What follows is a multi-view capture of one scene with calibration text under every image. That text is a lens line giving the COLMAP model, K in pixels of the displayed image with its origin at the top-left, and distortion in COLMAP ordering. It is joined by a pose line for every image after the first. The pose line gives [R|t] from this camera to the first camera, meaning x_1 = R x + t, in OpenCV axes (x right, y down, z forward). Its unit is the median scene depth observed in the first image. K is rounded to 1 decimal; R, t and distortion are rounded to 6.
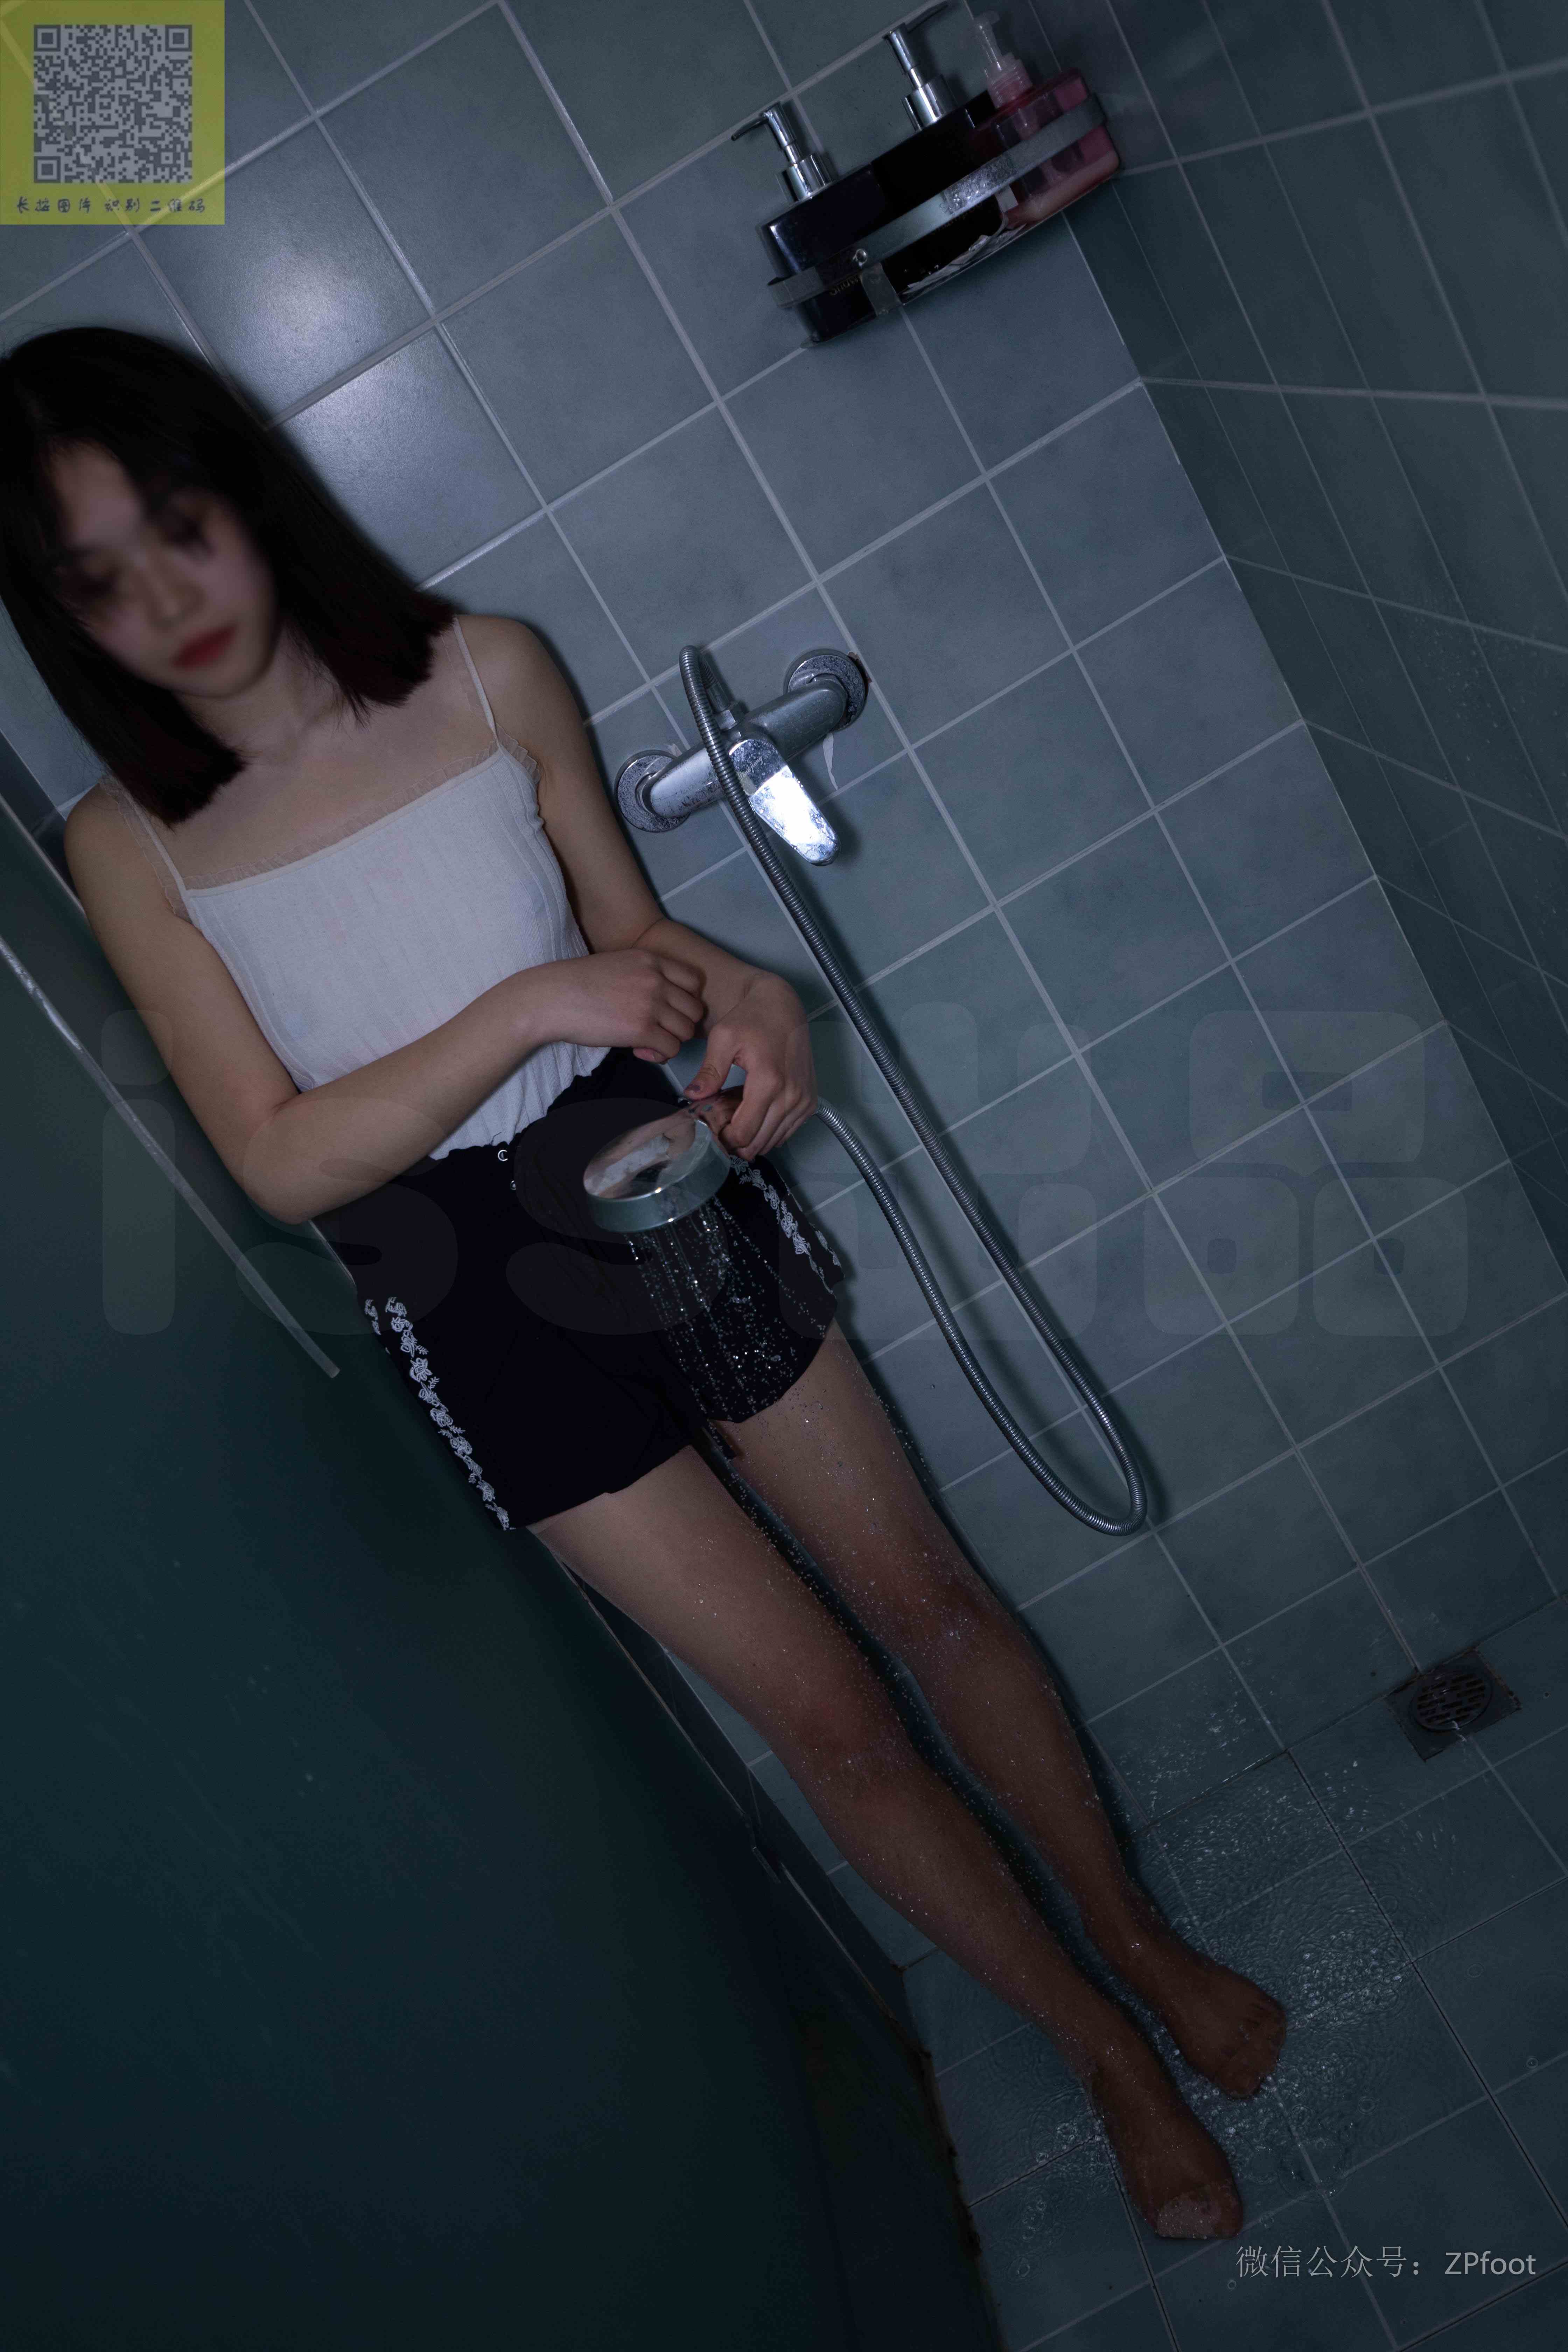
lens RADIAL K [[2224.5, 0, 789.4], [0, 2224.5, 1165.7], [0, 0, 1]] dist [0.041138, 0.000000]
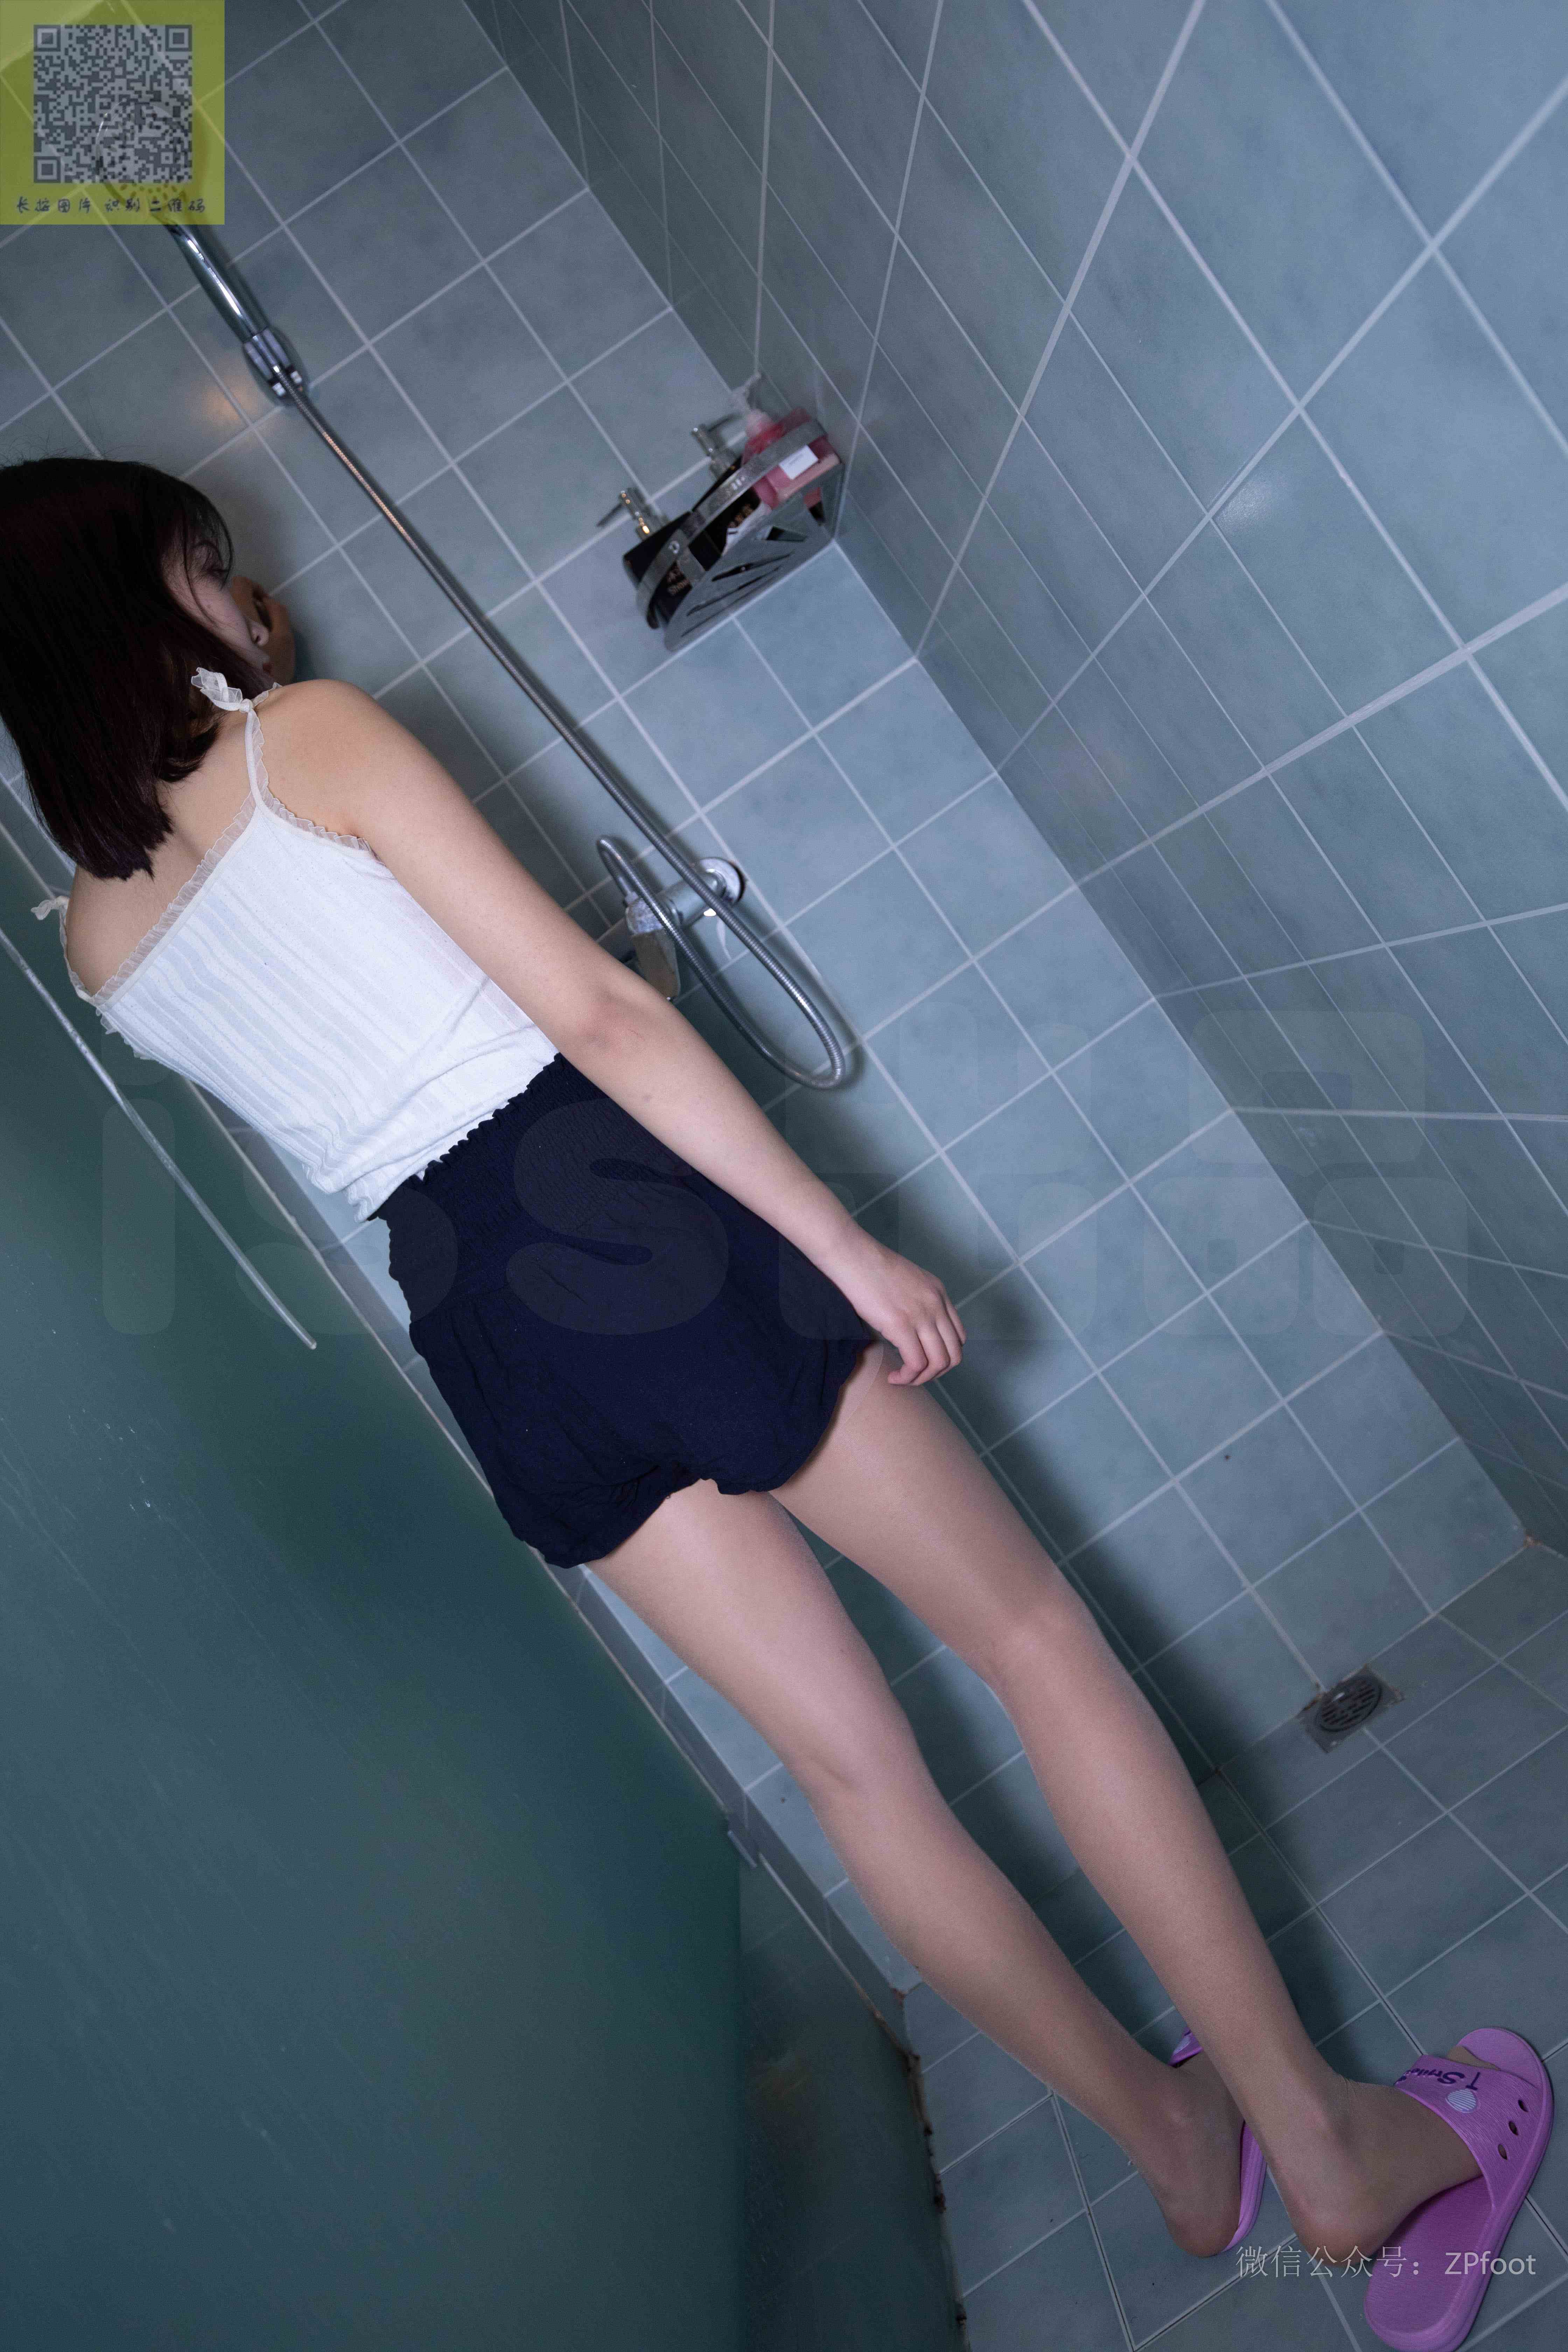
lens RADIAL K [[1576.6, 0, 783.9], [0, 1576.6, 1159.5], [0, 0, 1]] dist [0.004392, -0.001978]
pose [[0.988741, -0.093888, -0.116513, 0.154894], [0.054451, 0.951026, -0.304276, 0.243910], [0.139375, 0.294506, 0.945432, 0.126698]]
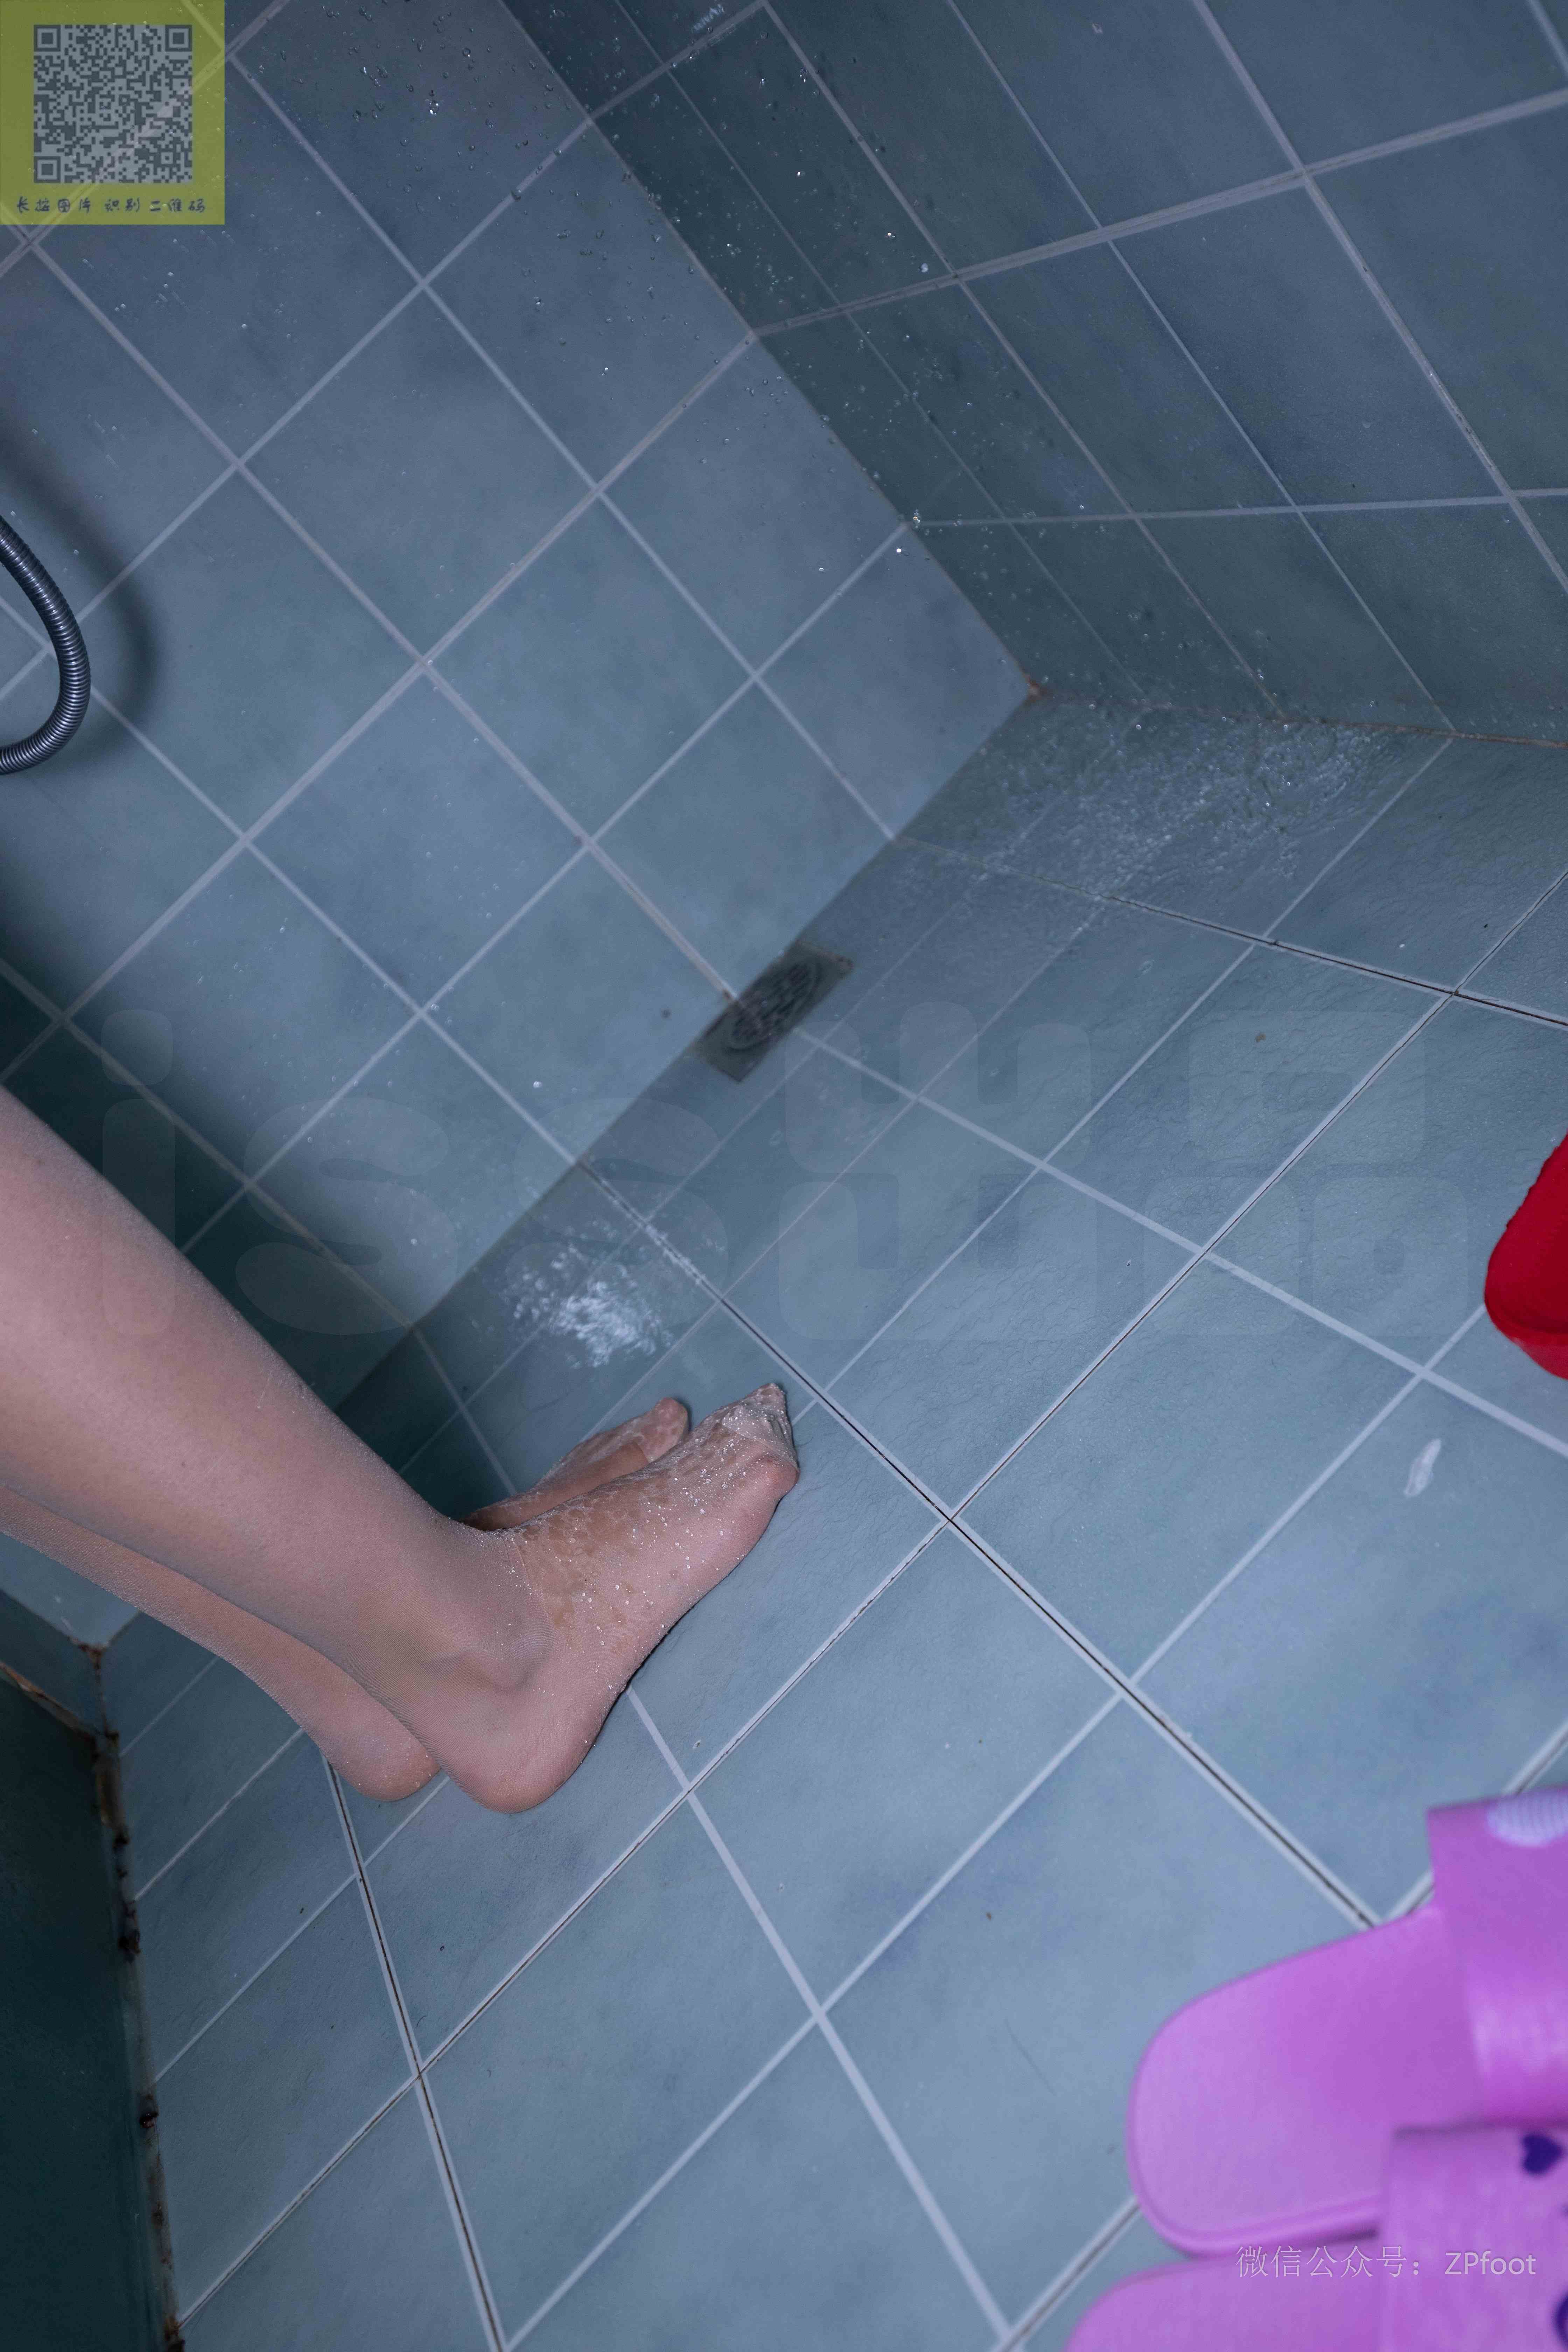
lens RADIAL K [[2224.5, 0, 800.6], [0, 2224.5, 1163.4], [0, 0, 1]] dist [0.041138, 0.000000]
pose [[0.958423, -0.251744, 0.134350, 0.241667], [0.257095, 0.966093, -0.023806, 0.362869], [-0.123801, 0.057357, 0.990648, 0.401399]]
